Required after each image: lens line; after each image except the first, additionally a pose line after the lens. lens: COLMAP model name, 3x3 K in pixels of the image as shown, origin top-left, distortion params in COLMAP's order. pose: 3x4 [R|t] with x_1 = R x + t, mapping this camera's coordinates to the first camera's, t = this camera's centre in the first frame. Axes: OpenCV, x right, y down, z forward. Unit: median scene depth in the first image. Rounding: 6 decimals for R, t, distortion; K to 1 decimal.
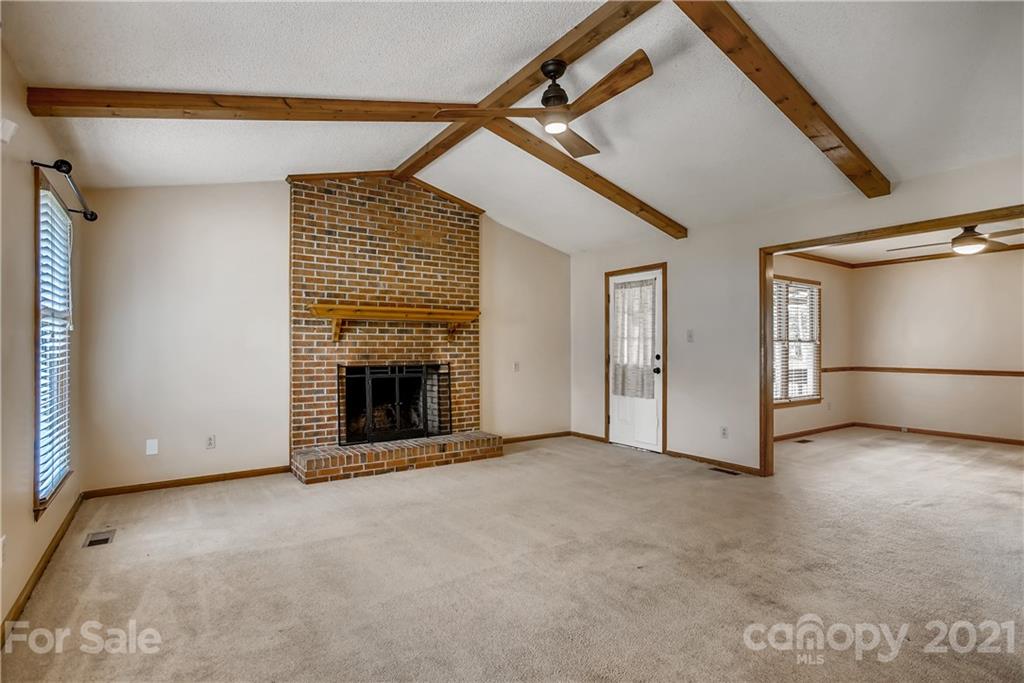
lens RADIAL K [[498.2, 0, 516.6], [0, 498.2, 340.6], [0, 0, 1]] dist [-0.014165, 0.003117]
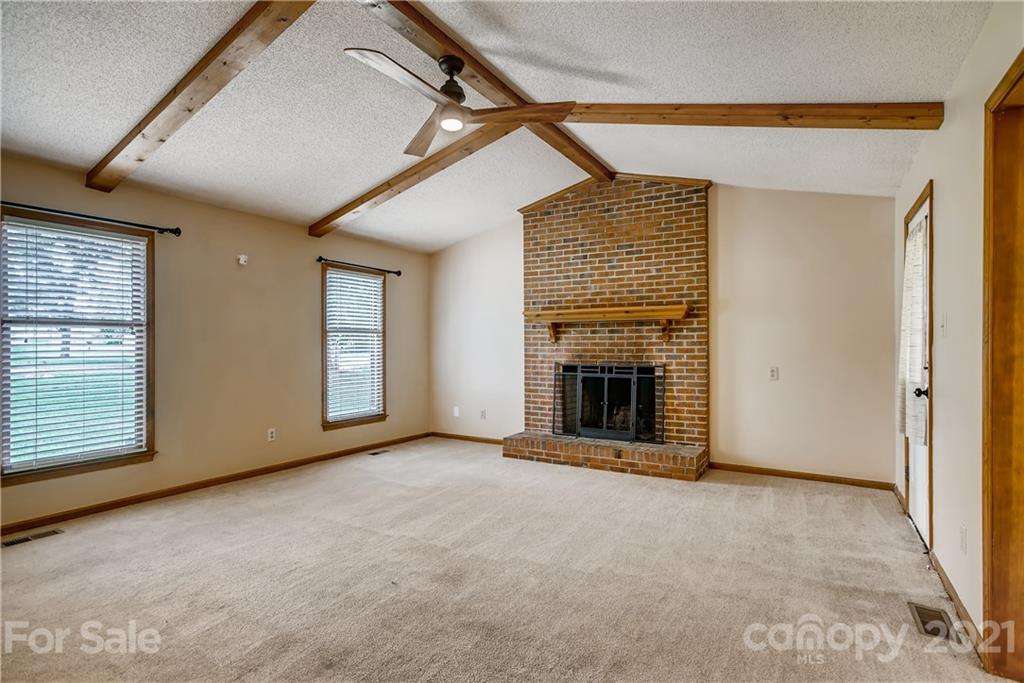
lens RADIAL K [[498.2, 0, 528.0], [0, 498.2, 347.0], [0, 0, 1]] dist [-0.014165, 0.003117]
pose [[0.430654, -0.001565, -0.902516, 0.604172], [0.010404, 0.999941, 0.003230, 0.007643], [0.902457, -0.010781, 0.430645, 0.422363]]
